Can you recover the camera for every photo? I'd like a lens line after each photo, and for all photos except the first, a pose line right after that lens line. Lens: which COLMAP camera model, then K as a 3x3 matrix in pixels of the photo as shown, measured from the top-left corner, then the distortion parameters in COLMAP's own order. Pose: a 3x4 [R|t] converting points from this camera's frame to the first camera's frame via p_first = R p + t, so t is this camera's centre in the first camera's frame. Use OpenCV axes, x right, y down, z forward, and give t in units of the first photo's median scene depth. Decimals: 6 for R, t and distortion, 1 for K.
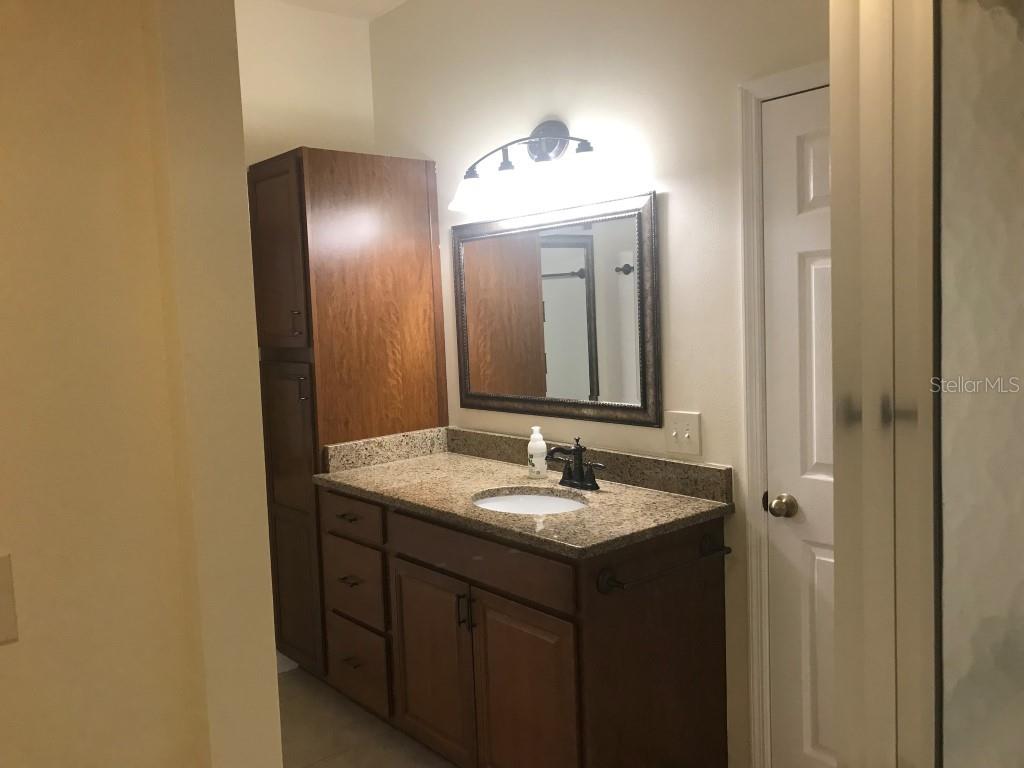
lens RADIAL K [[851.0, 0, 511.3], [0, 851.0, 378.1], [0, 0, 1]] dist [0.049857, -0.032466]
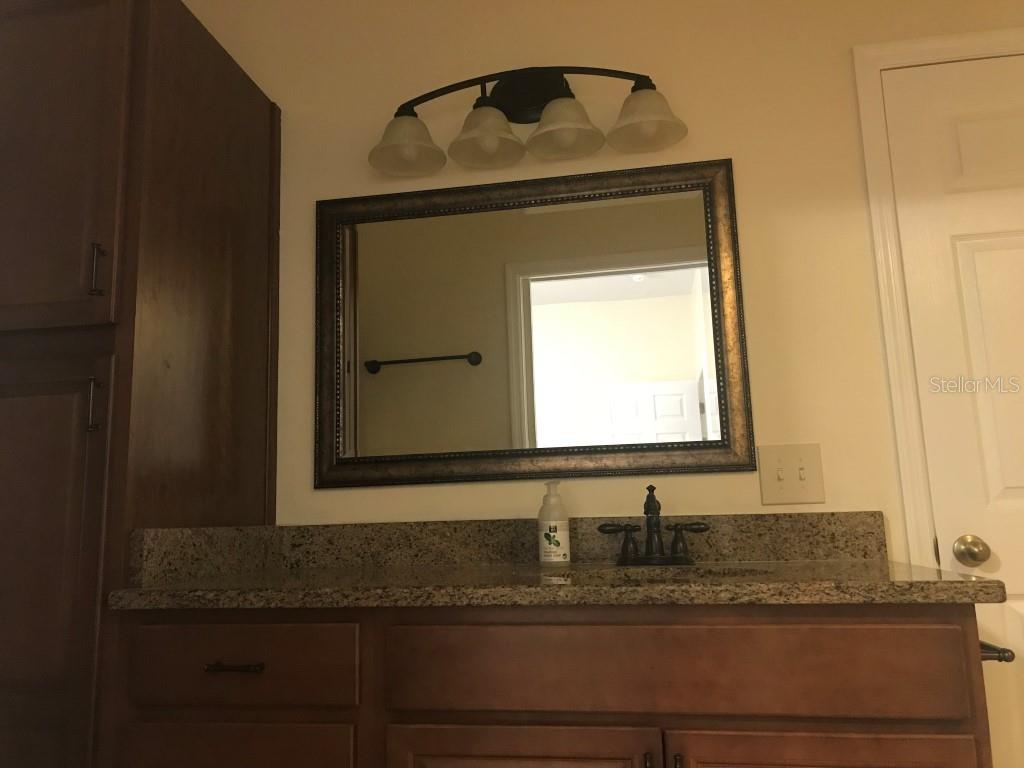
lens RADIAL K [[851.0, 0, 513.6], [0, 851.0, 391.5], [0, 0, 1]] dist [0.049857, -0.032466]
pose [[0.781116, 0.107545, 0.615054, -0.414692], [0.050953, 0.970790, -0.234456, 0.147742], [-0.622303, 0.214476, 0.752820, 0.565624]]
